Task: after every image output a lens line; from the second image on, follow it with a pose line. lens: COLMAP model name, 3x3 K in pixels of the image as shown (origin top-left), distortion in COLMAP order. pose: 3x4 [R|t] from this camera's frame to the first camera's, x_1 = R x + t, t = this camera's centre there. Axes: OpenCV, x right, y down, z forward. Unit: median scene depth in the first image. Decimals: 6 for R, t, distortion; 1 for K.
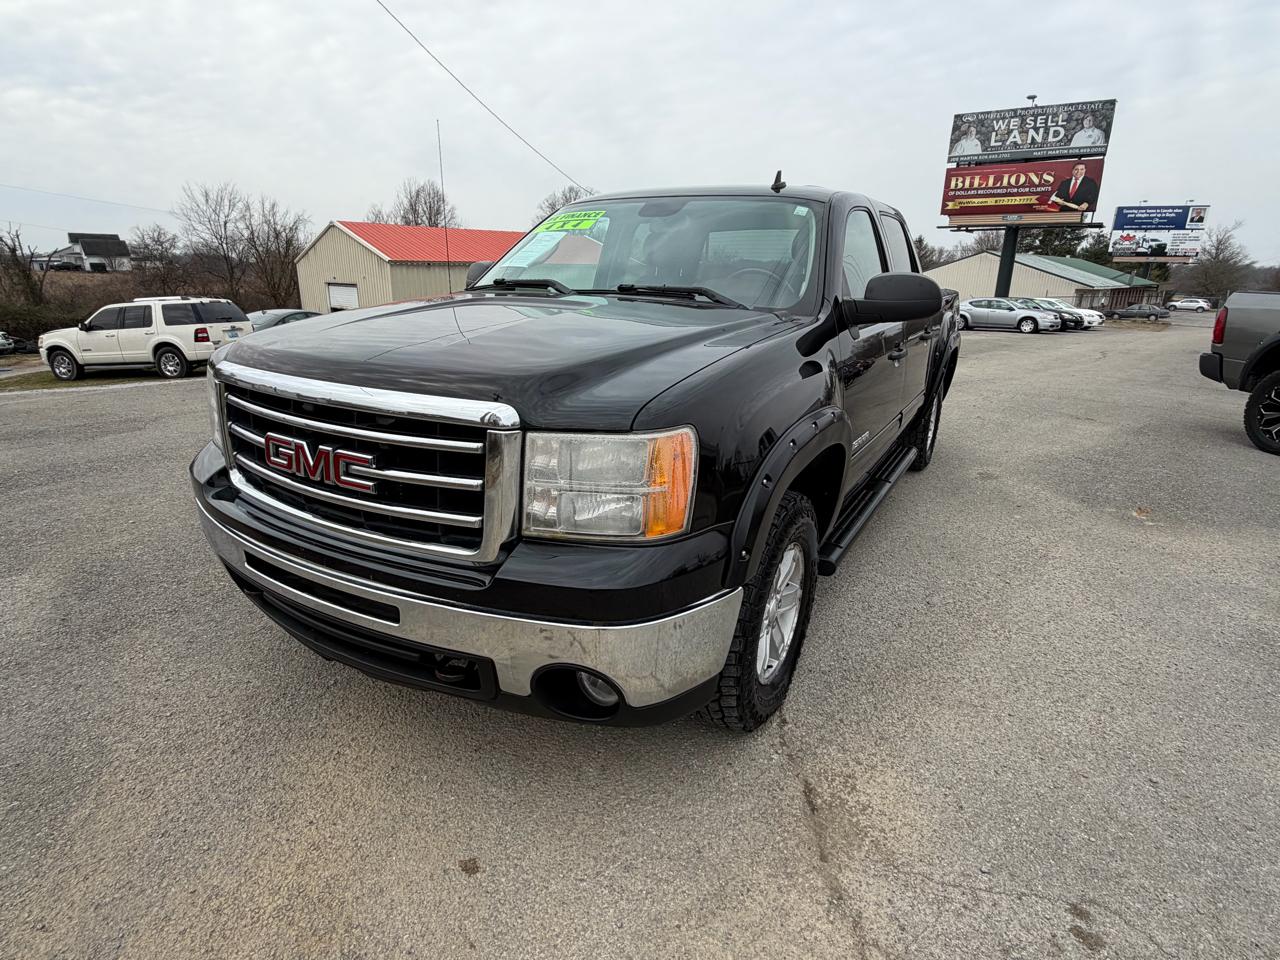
lens RADIAL K [[669.9, 0, 636.9], [0, 669.9, 484.0], [0, 0, 1]] dist [0.001413, -0.000889]
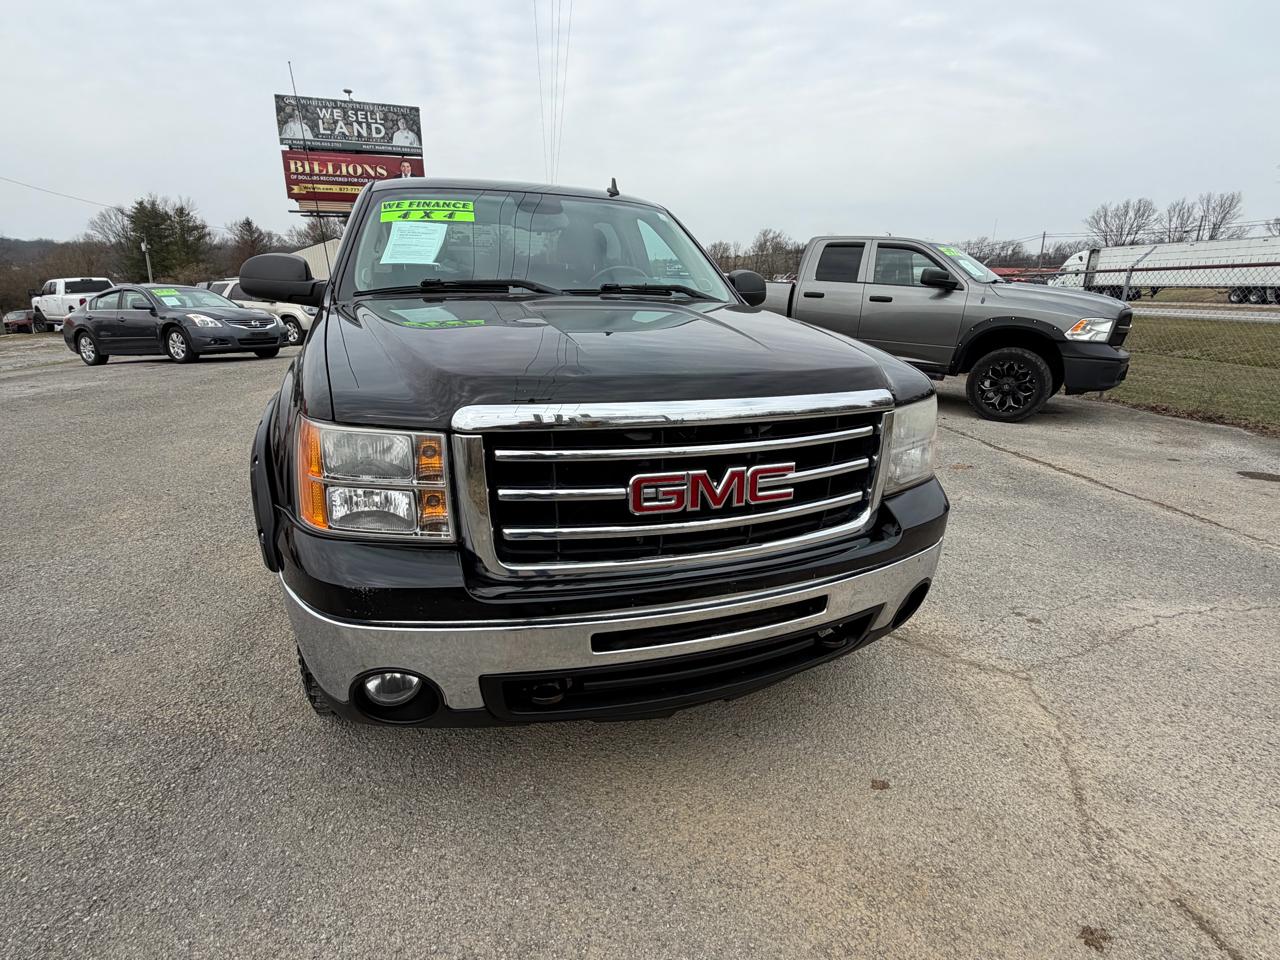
lens RADIAL K [[669.9, 0, 636.9], [0, 669.9, 484.0], [0, 0, 1]] dist [0.001413, -0.000889]
pose [[0.631032, -0.240228, 0.737624, -0.046921], [0.225382, 0.966603, 0.121989, -0.006729], [-0.742295, 0.089268, 0.664101, 0.018153]]
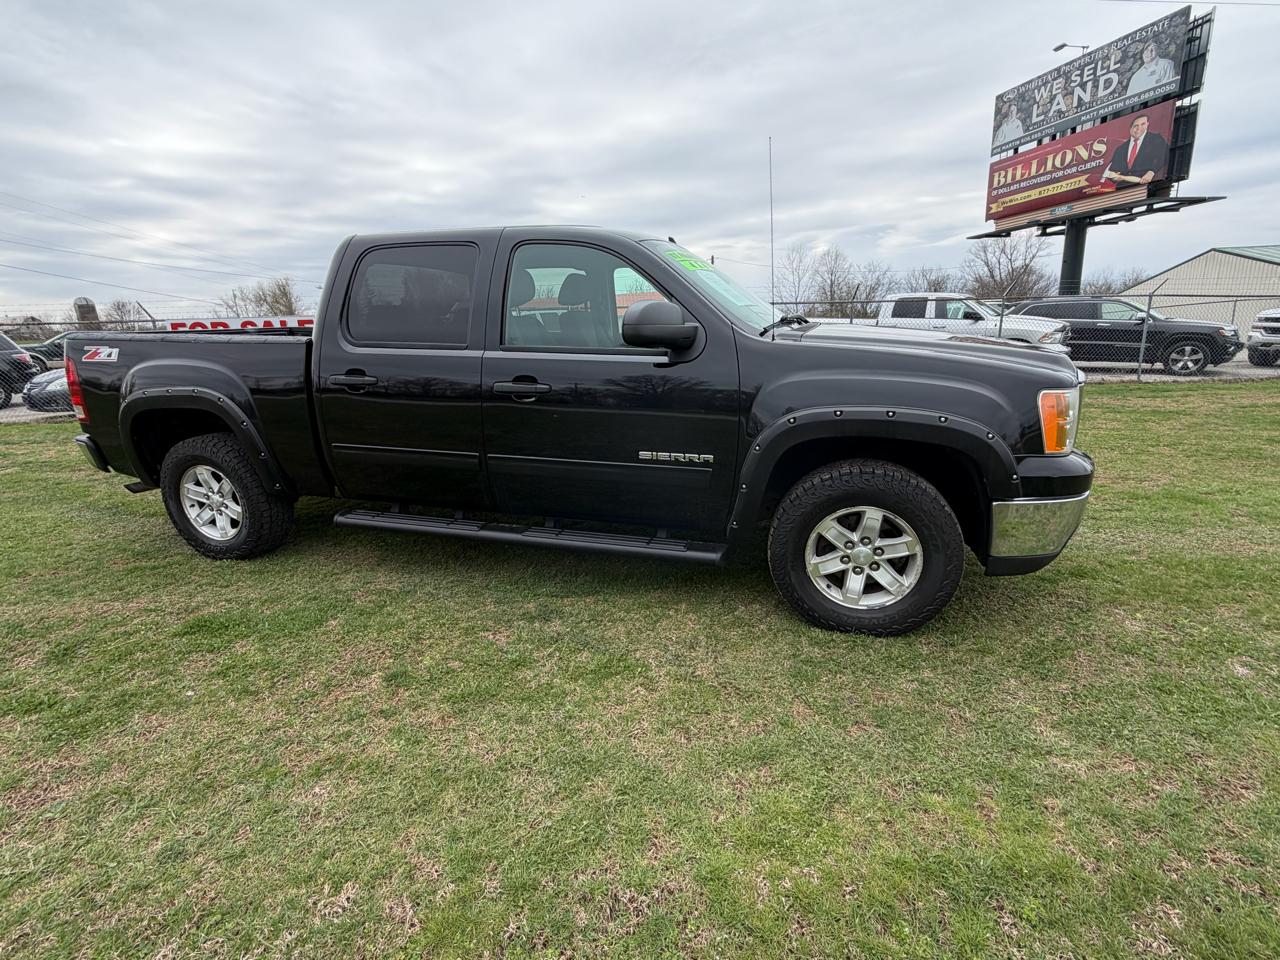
lens RADIAL K [[584.9, 0, 637.1], [0, 584.9, 478.7], [0, 0, 1]] dist [-0.000348, -0.000487]
pose [[0.724832, 0.117101, -0.678901, 0.713498], [-0.148687, 0.988814, 0.011811, -0.045749], [0.672690, 0.092383, 0.734135, 0.250088]]
